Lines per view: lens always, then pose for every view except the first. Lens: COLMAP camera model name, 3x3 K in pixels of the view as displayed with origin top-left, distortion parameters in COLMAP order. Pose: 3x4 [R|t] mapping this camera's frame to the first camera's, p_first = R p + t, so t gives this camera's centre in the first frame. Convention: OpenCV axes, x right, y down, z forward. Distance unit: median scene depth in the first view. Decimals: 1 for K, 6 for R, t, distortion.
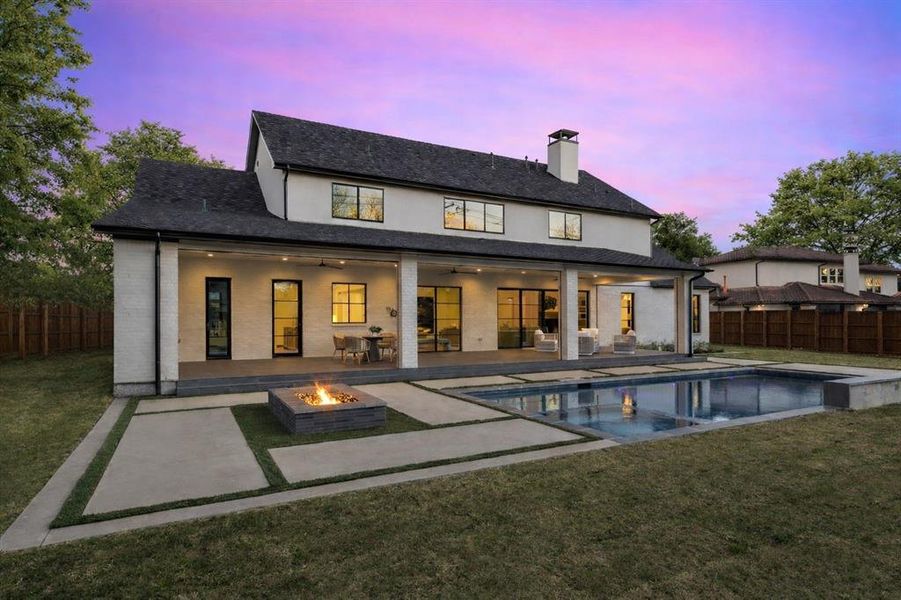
lens RADIAL K [[489.6, 0, 450.5], [0, 489.6, 300.0], [0, 0, 1]] dist [0.004287, -0.000699]
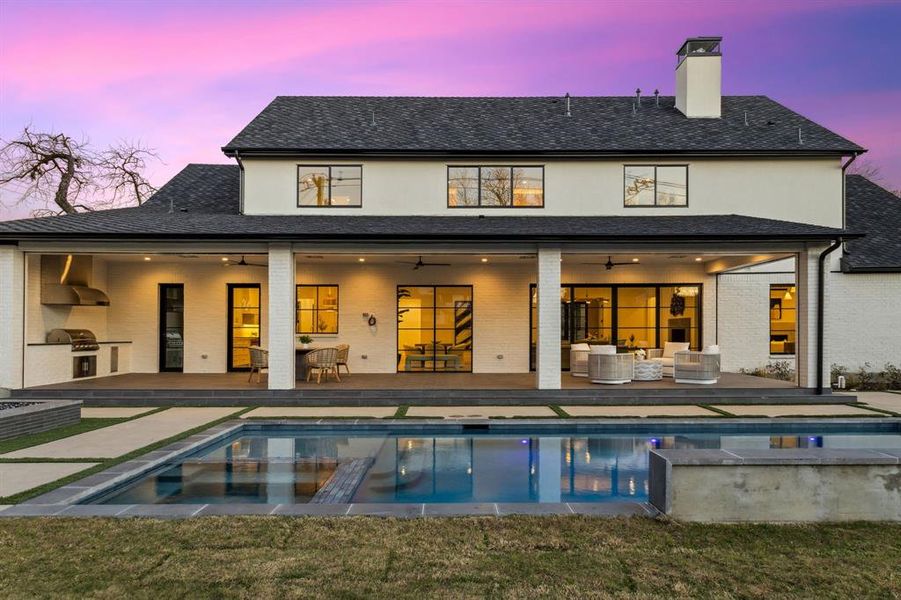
lens RADIAL K [[589.0, 0, 452.1], [0, 589.0, 321.8], [0, 0, 1]] dist [-0.006086, -0.001818]
pose [[0.887374, -0.006916, -0.460998, 0.412290], [0.018399, 0.999622, 0.020421, 0.010685], [0.460683, -0.026603, 0.887166, 0.202984]]
